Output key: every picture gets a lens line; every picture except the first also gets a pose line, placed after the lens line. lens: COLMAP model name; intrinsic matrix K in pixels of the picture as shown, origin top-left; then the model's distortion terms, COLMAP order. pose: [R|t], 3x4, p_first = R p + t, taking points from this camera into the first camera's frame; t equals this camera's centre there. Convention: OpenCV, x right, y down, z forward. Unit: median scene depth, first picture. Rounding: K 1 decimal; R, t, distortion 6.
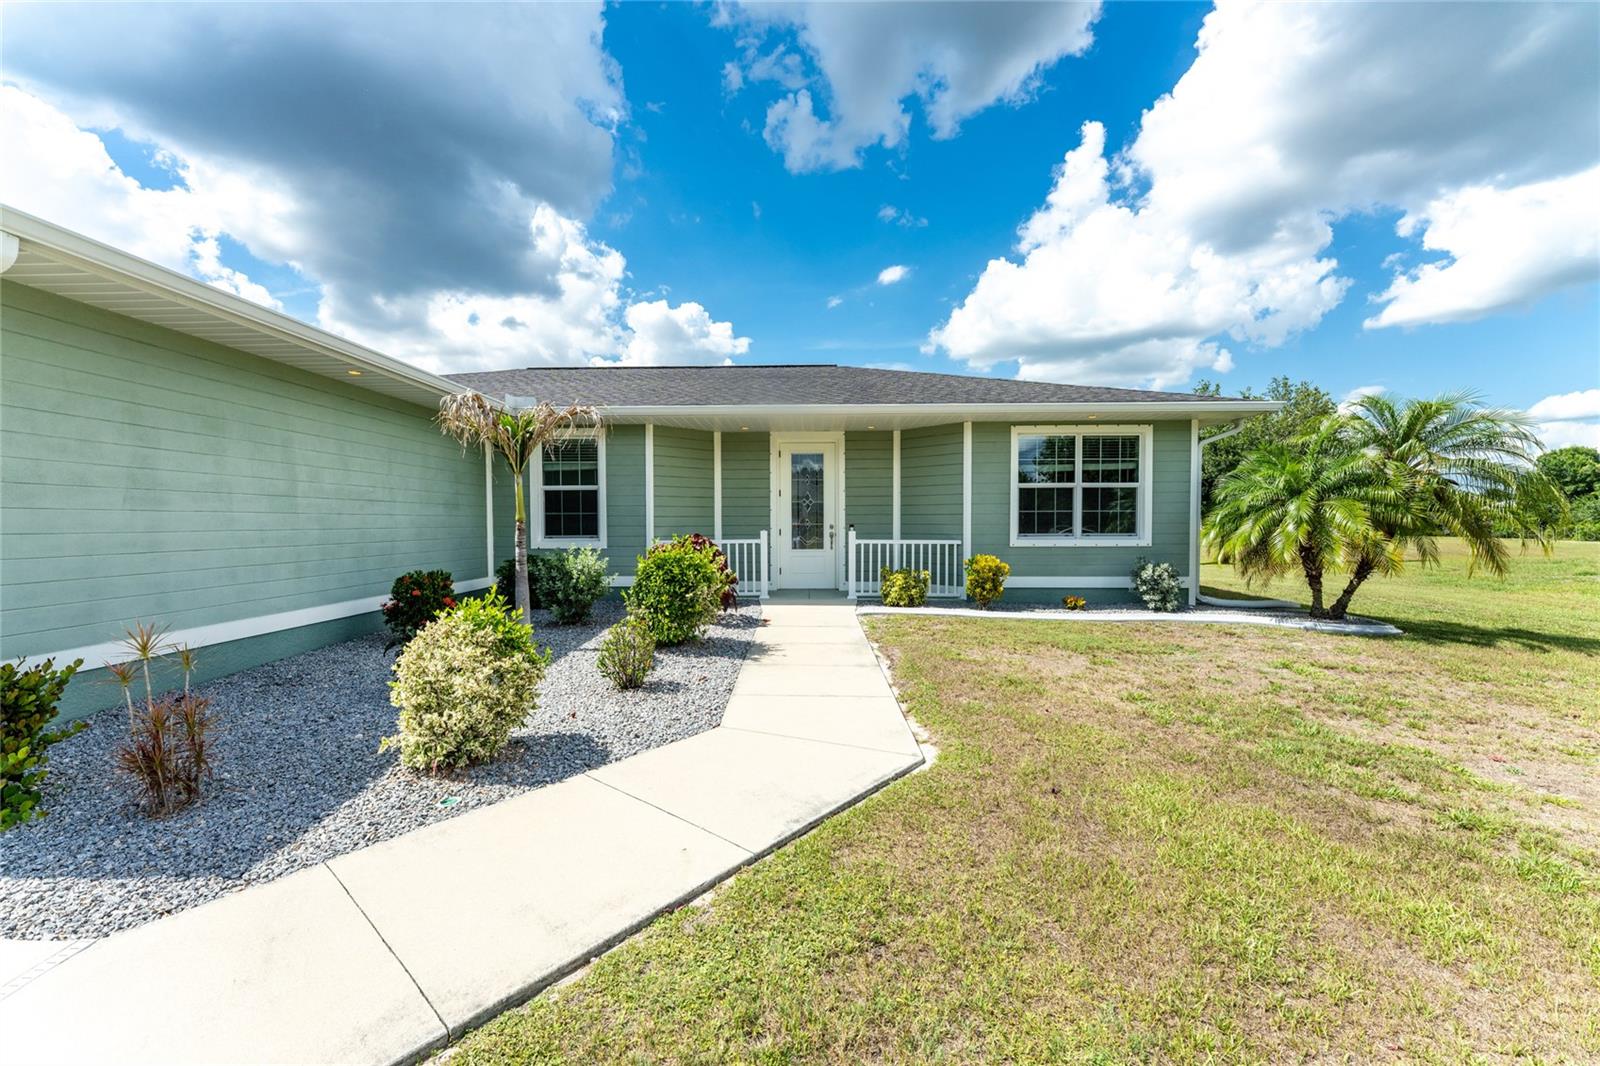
lens RADIAL K [[654.4, 0, 789.8], [0, 654.4, 535.3], [0, 0, 1]] dist [0.002232, 0.000178]
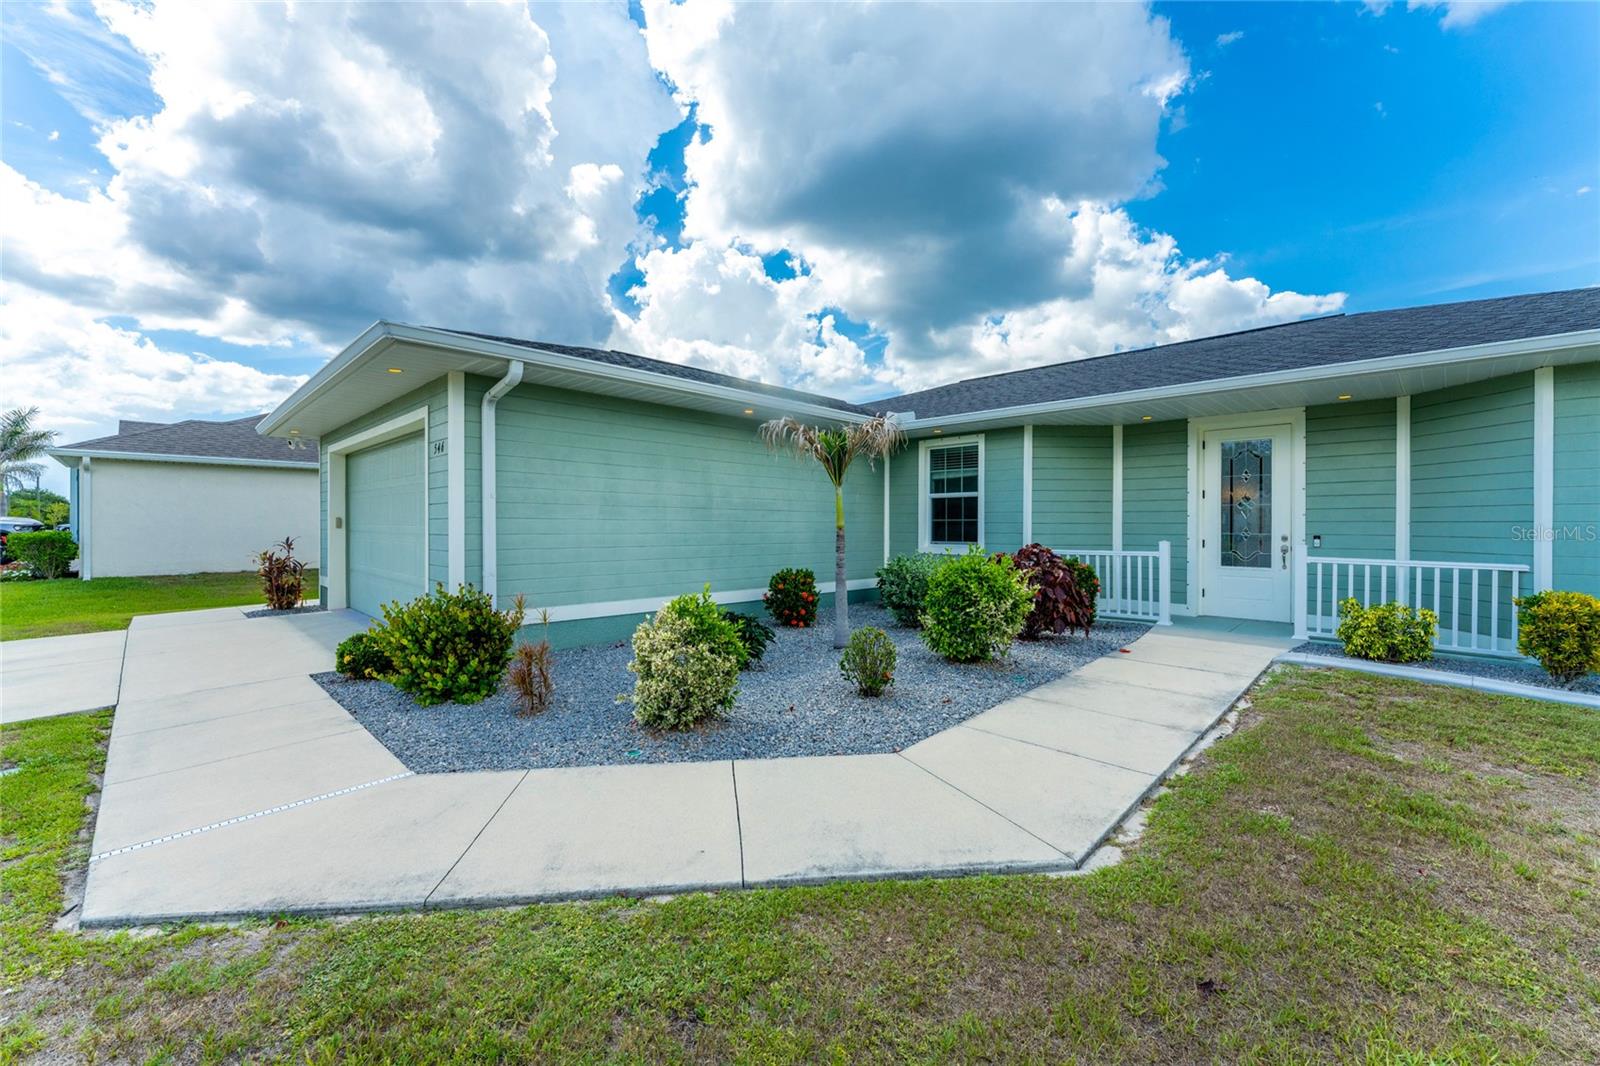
lens RADIAL K [[649.3, 0, 799.3], [0, 649.3, 537.4], [0, 0, 1]] dist [-0.000789, 0.000165]
pose [[0.721844, 0.018877, -0.691798, 0.188834], [-0.020840, 0.999768, 0.005536, -0.006824], [0.691742, 0.010420, 0.722070, 0.105670]]
